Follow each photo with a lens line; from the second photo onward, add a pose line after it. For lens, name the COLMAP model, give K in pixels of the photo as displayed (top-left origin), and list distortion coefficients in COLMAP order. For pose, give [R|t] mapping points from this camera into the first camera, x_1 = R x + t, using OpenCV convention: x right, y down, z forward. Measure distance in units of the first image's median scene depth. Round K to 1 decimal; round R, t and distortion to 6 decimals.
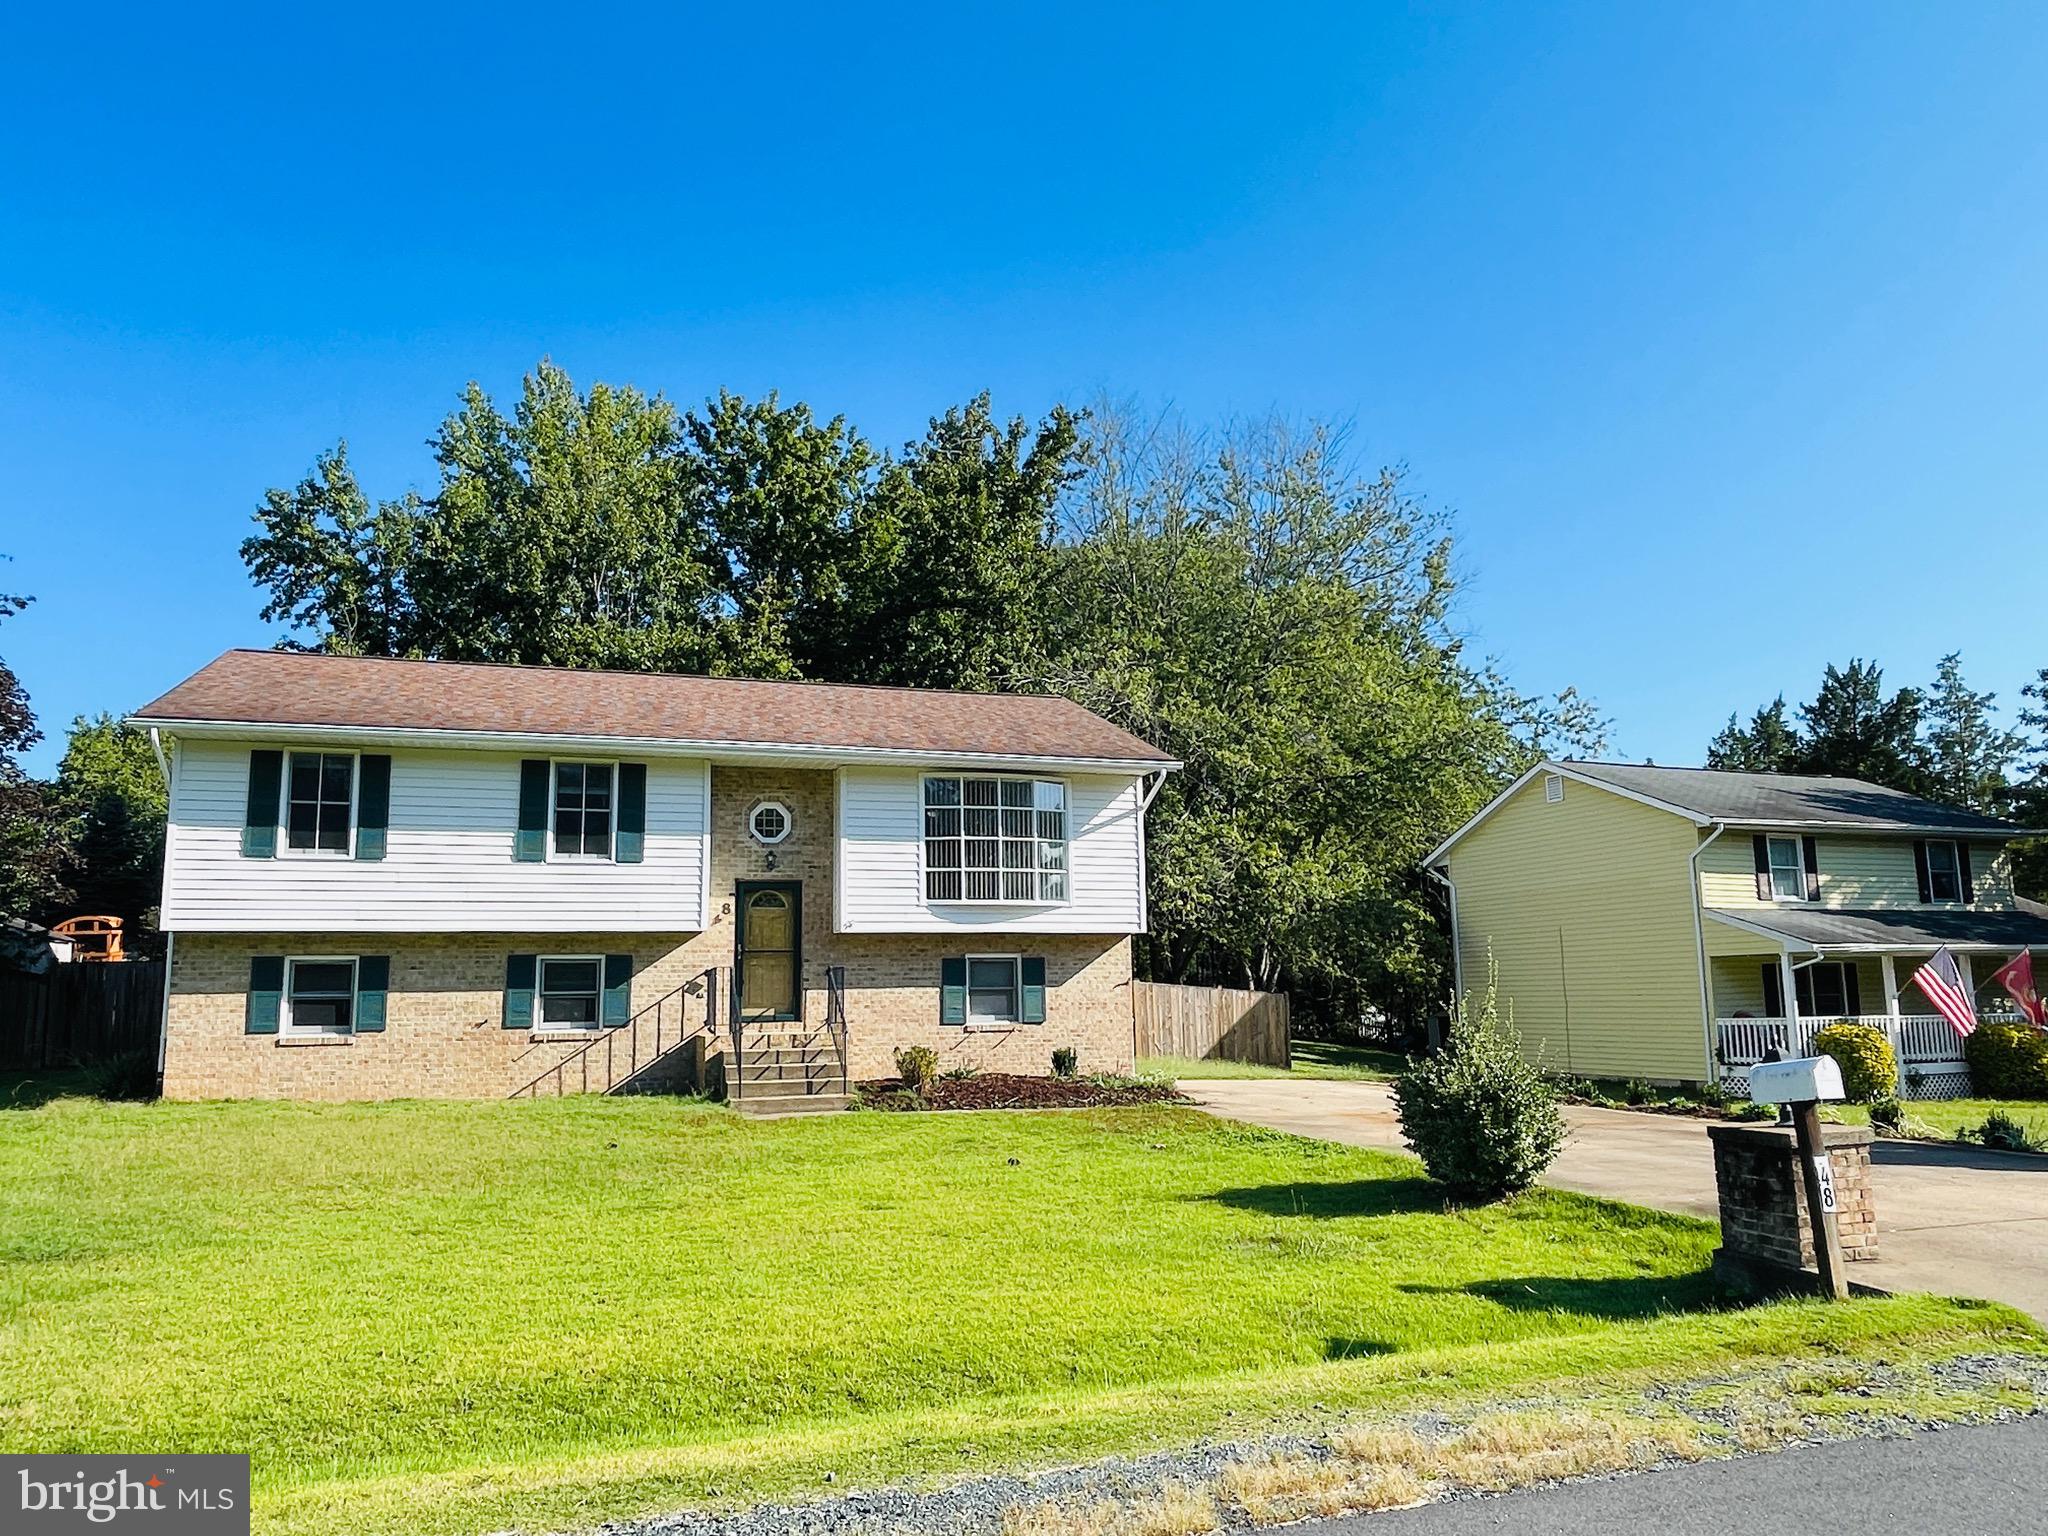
lens RADIAL K [[1421.0, 0, 1024.0], [0, 1421.0, 768.0], [0, 0, 1]] dist [0.006493, -0.003206]
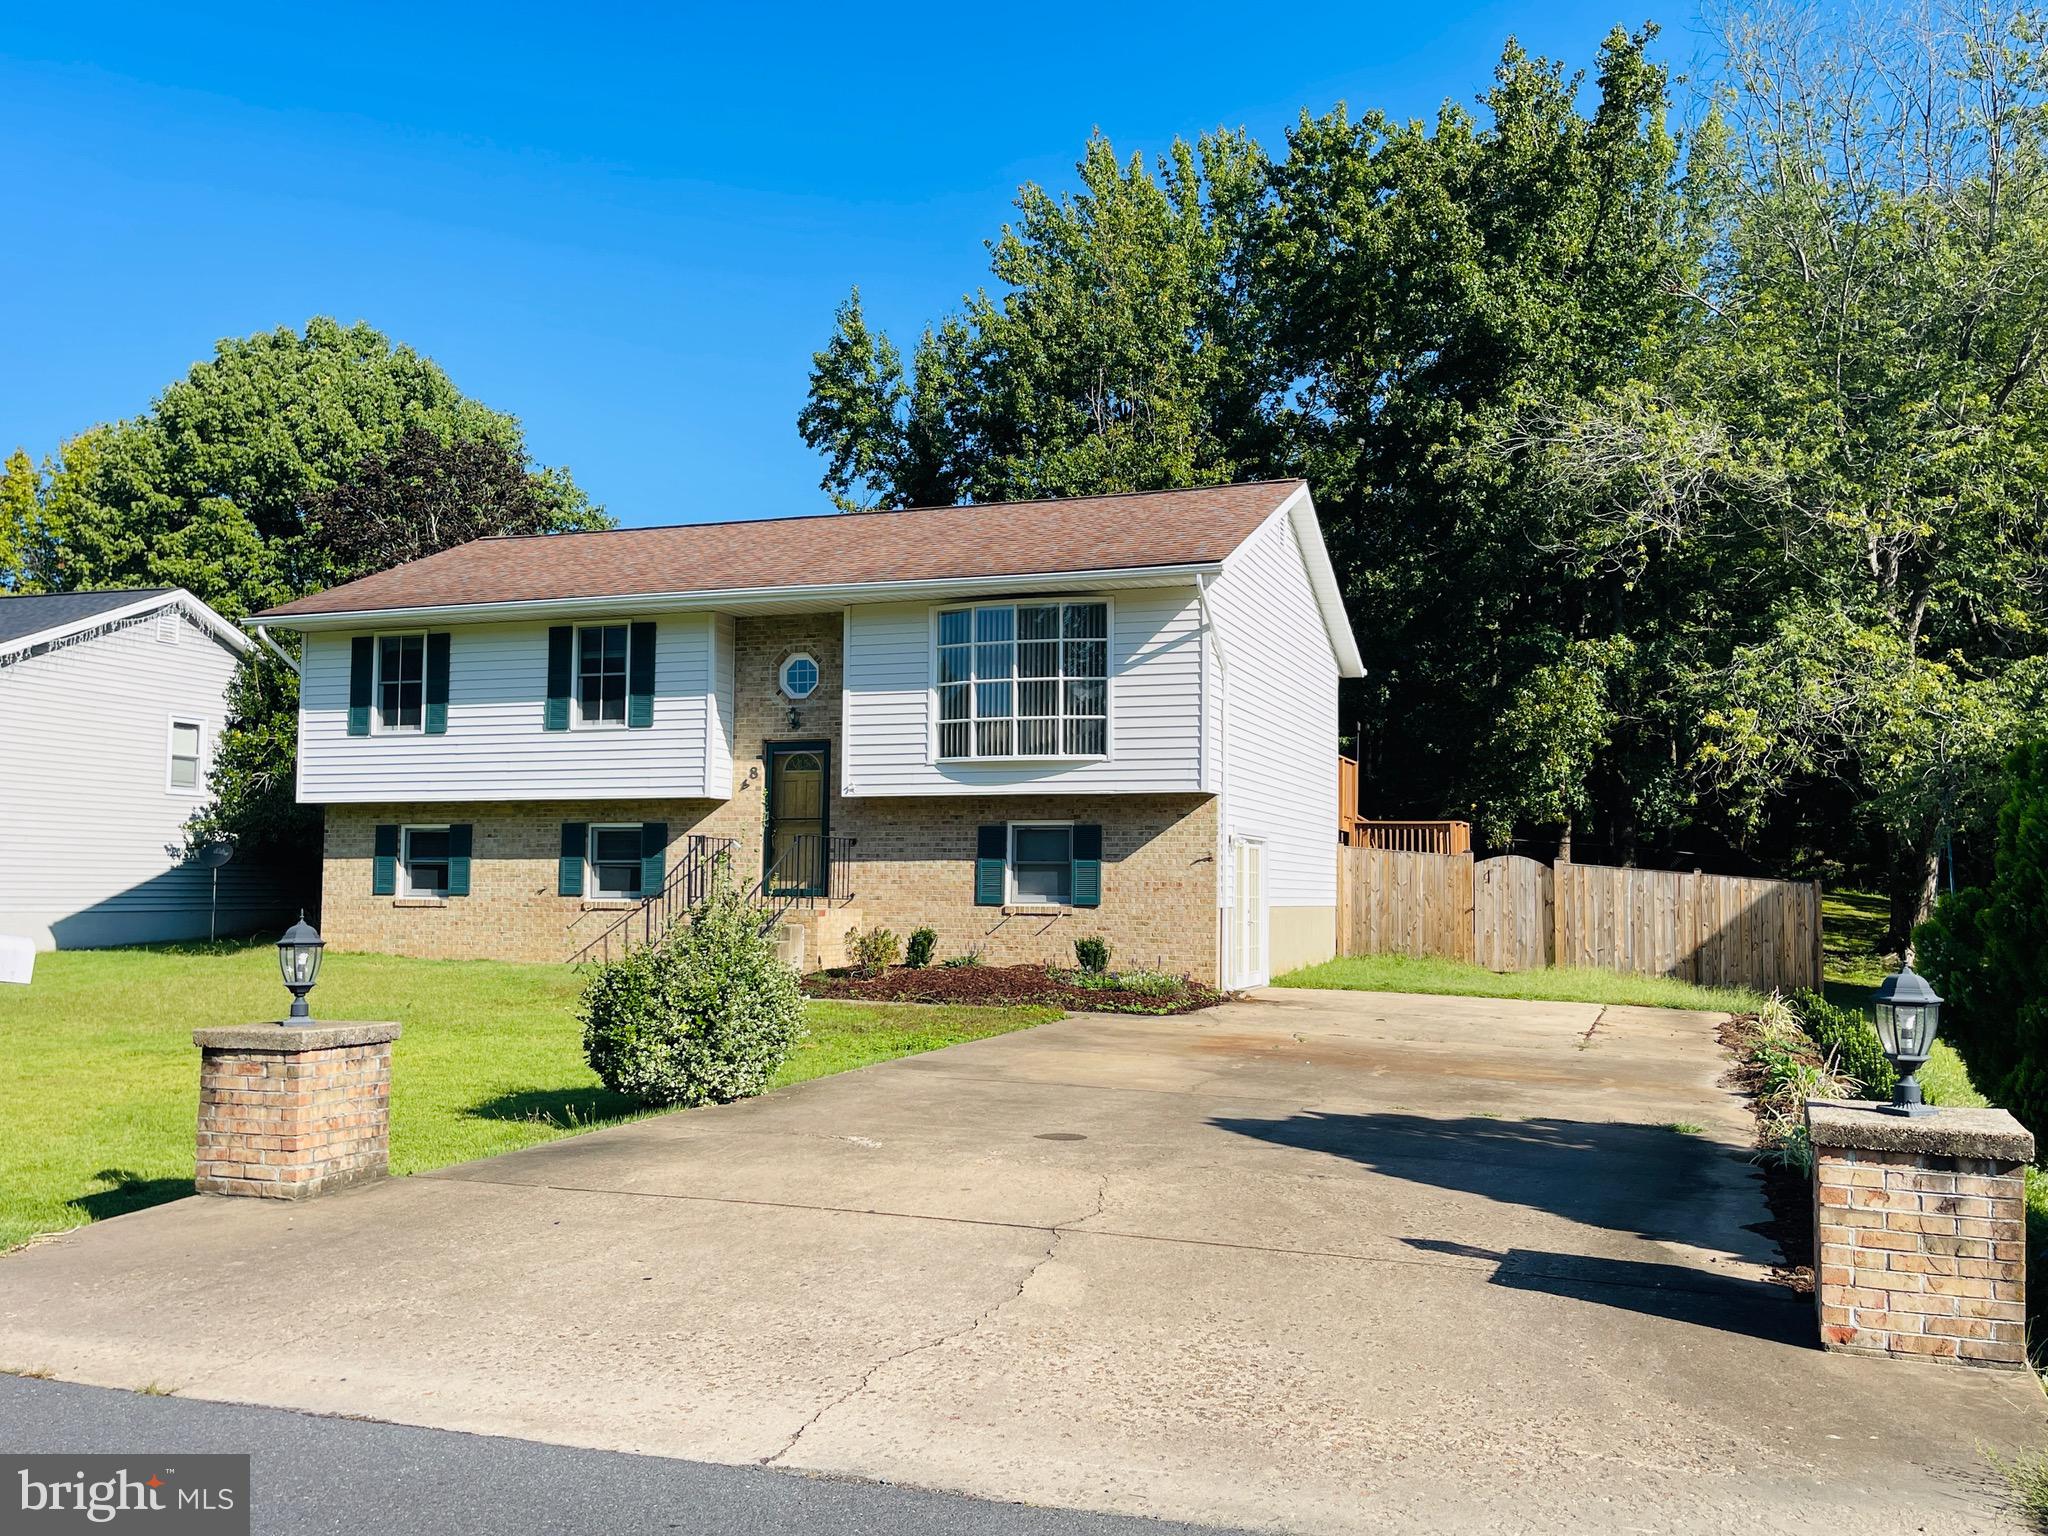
lens RADIAL K [[1774.5, 0, 1024.0], [0, 1774.5, 768.0], [0, 0, 1]] dist [0.048726, -0.009867]
pose [[0.777620, -0.023111, -0.628309, 0.634236], [0.082151, 0.994492, 0.065093, 0.035202], [0.623344, -0.102234, 0.775236, 0.218649]]
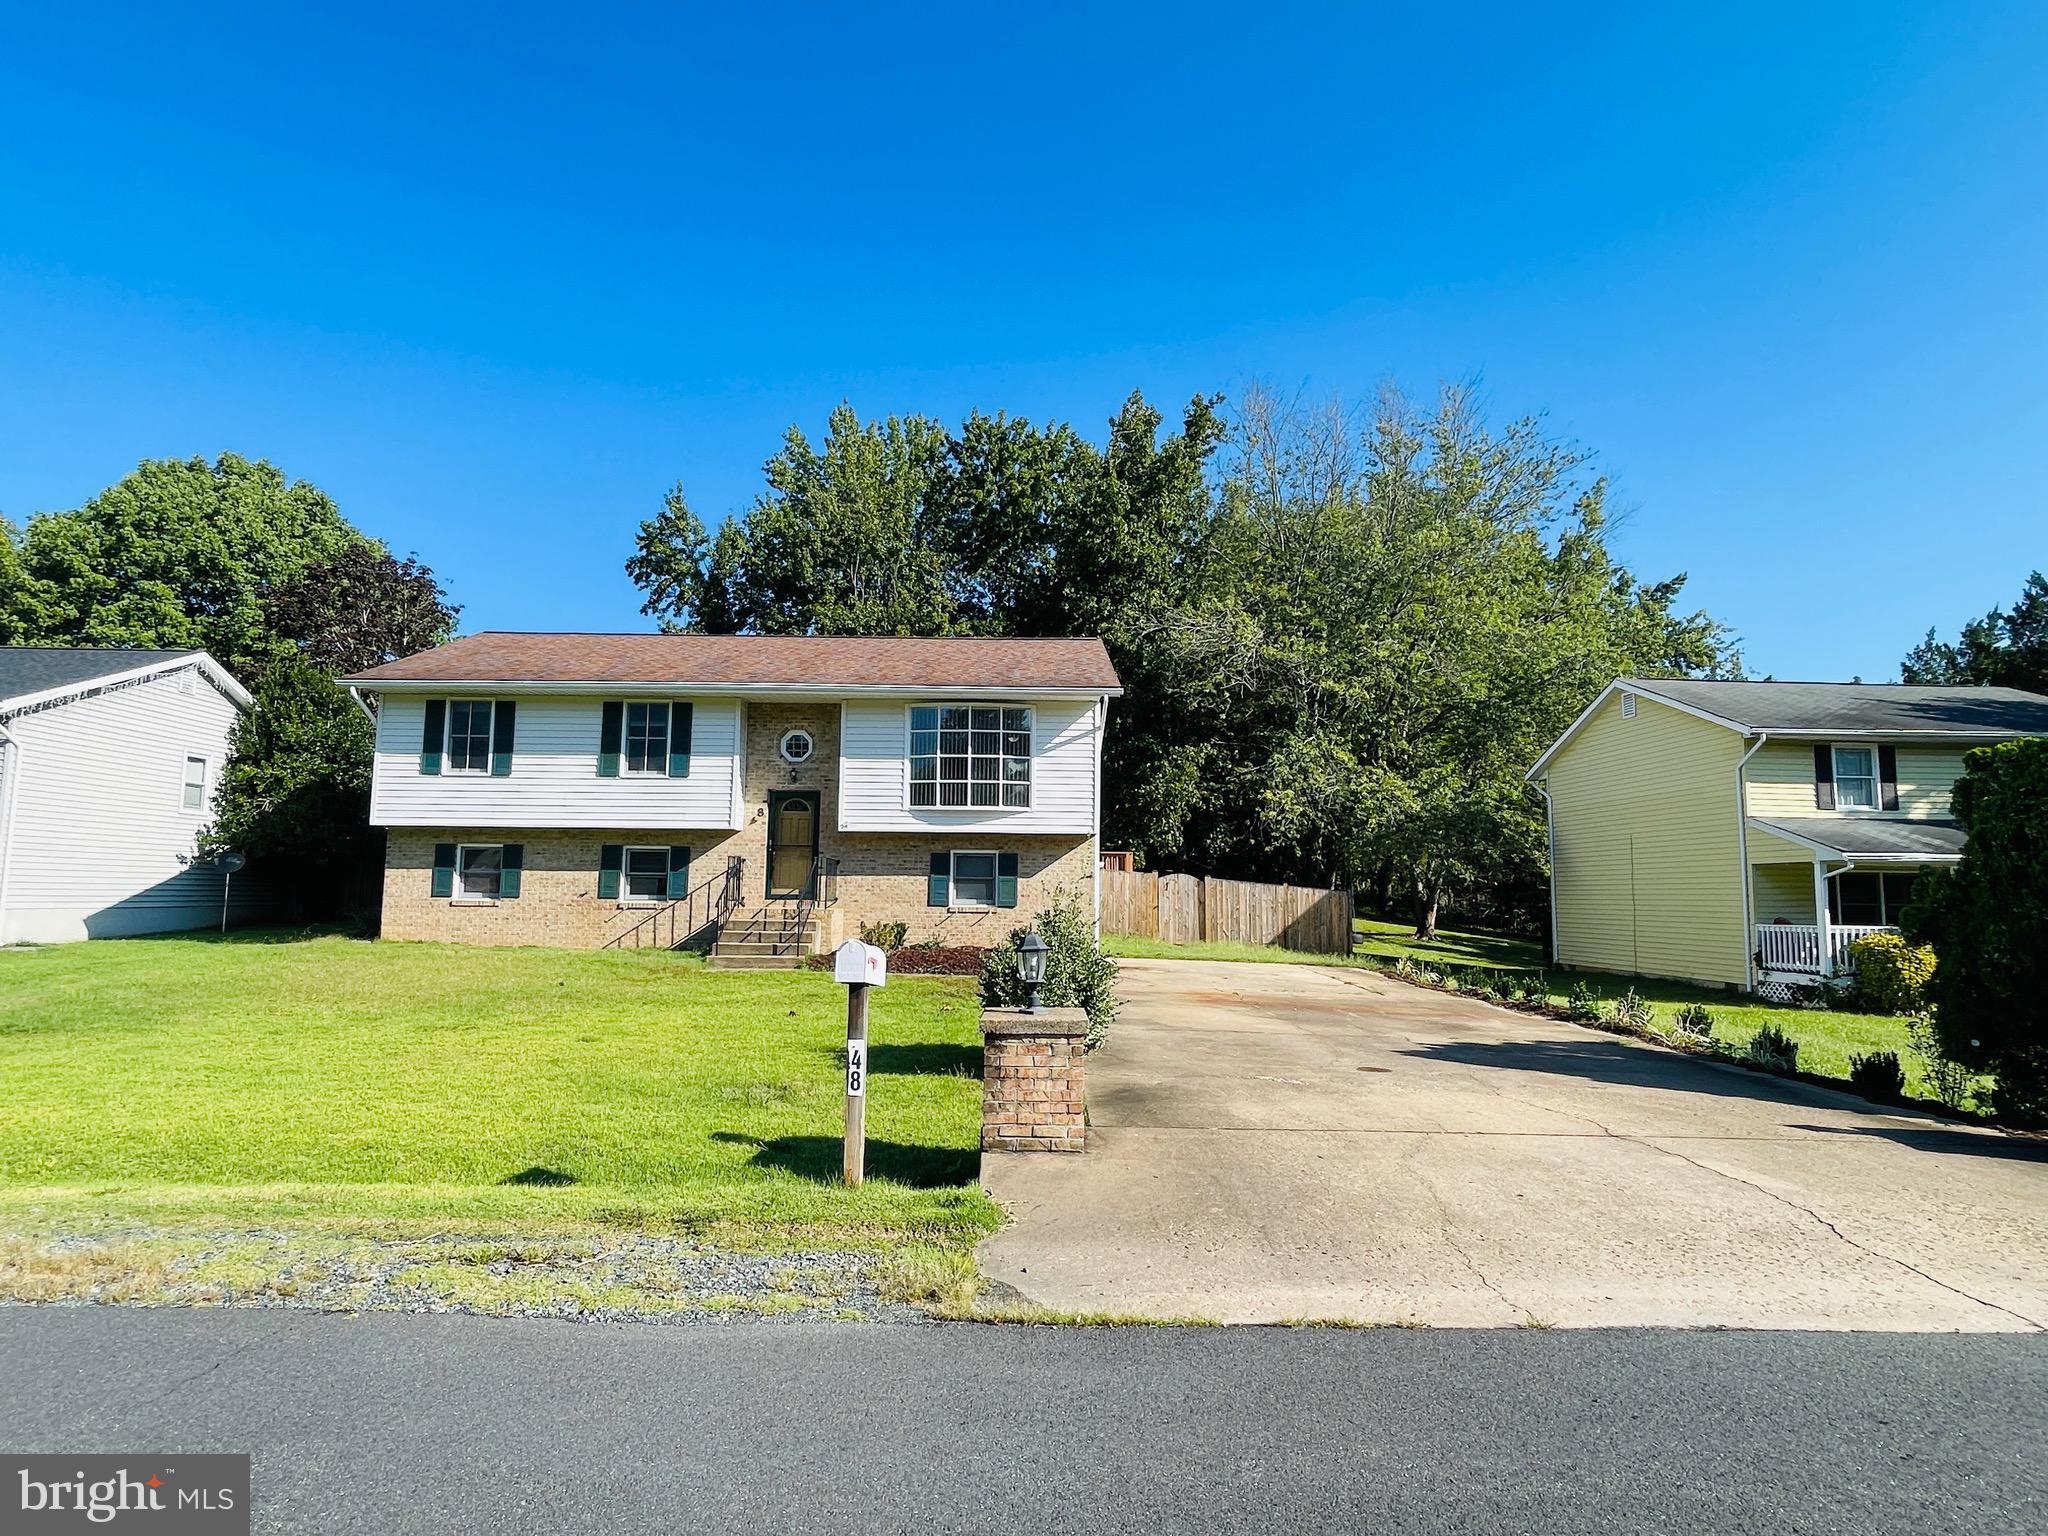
lens RADIAL K [[1109.8, 0, 1024.0], [0, 1109.8, 768.0], [0, 0, 1]] dist [-0.000661, -0.000296]
pose [[0.947265, -0.011056, -0.320262, 0.339284], [0.026844, 0.998630, 0.044924, 0.019078], [0.319326, -0.051152, 0.946263, 0.115969]]
